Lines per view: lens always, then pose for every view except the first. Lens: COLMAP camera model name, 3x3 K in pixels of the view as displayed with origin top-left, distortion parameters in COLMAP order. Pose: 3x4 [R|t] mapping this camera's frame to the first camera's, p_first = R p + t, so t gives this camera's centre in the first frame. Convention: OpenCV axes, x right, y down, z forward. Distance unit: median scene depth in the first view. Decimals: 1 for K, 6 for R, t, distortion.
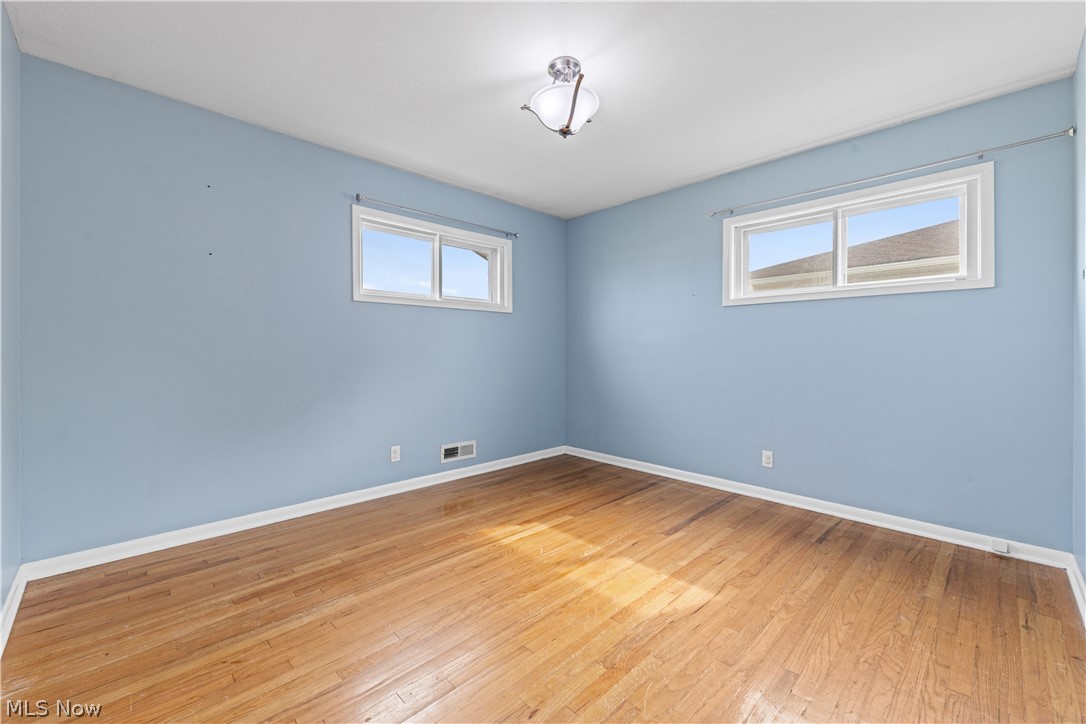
lens RADIAL K [[439.7, 0, 545.5], [0, 439.7, 350.8], [0, 0, 1]] dist [0.001707, -0.000252]
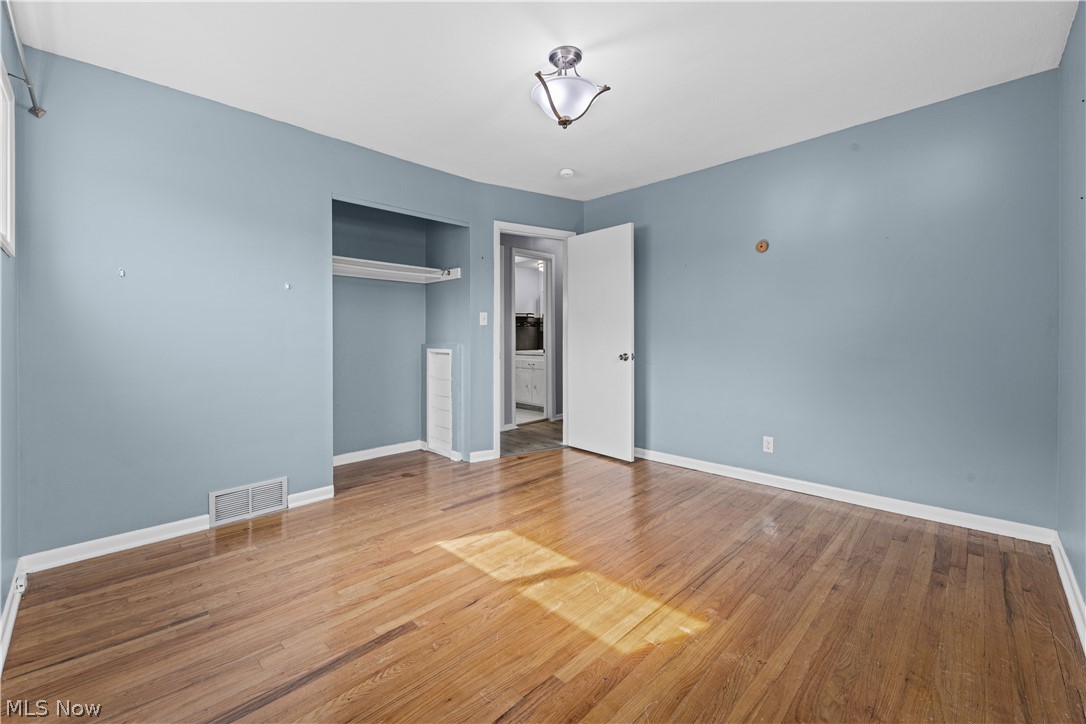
lens RADIAL K [[439.7, 0, 545.5], [0, 439.7, 350.8], [0, 0, 1]] dist [0.001707, -0.000252]
pose [[-0.999854, 0.002168, -0.016960, 0.093221], [0.001644, 0.999522, 0.030877, -0.000347], [0.017019, 0.030844, -0.999379, 1.720065]]
